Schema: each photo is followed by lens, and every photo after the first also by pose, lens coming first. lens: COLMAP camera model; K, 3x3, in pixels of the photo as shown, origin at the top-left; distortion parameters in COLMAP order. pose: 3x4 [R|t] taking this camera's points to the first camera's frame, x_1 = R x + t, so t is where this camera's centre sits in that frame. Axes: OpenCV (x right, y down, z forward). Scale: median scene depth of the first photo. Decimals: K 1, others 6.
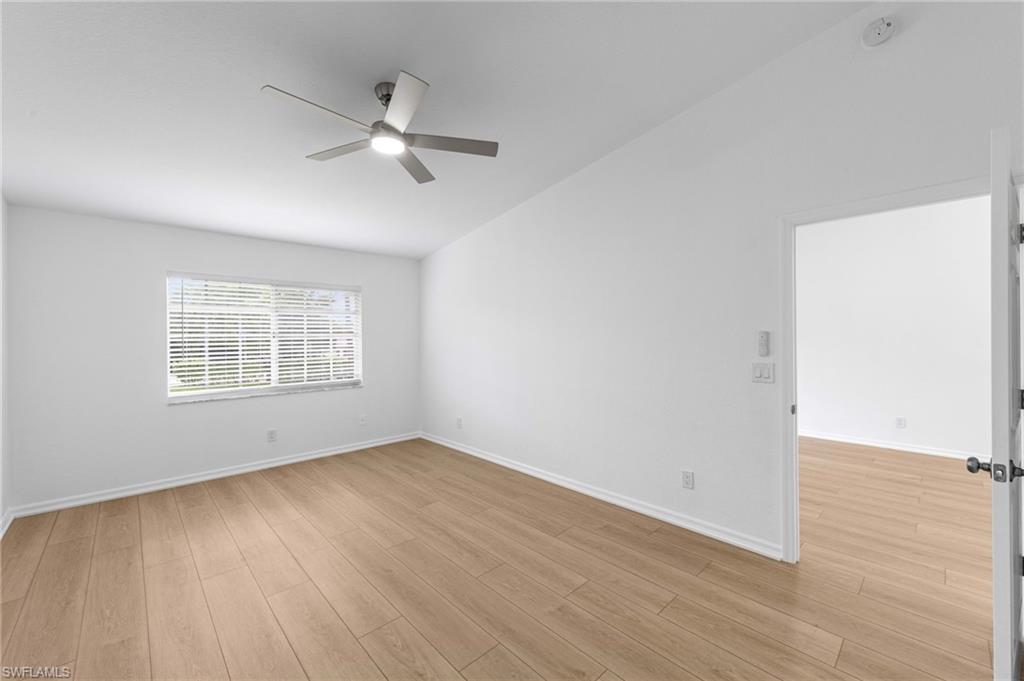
lens RADIAL K [[409.1, 0, 509.9], [0, 409.1, 346.6], [0, 0, 1]] dist [-0.001224, 0.000009]
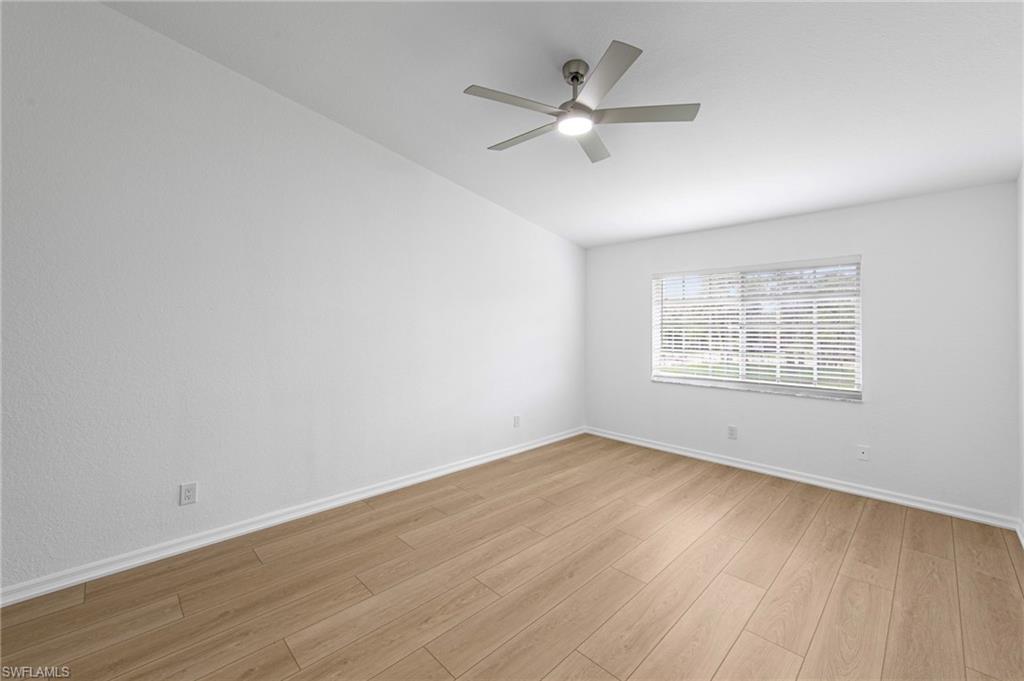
lens RADIAL K [[415.6, 0, 512.0], [0, 415.6, 340.5], [0, 0, 1]] dist [-0.001075, -0.000093]
pose [[-0.008714, 0.036087, -0.999311, 0.412844], [-0.029118, 0.998916, 0.036327, -0.015825], [0.999538, 0.029415, -0.007654, 0.549375]]
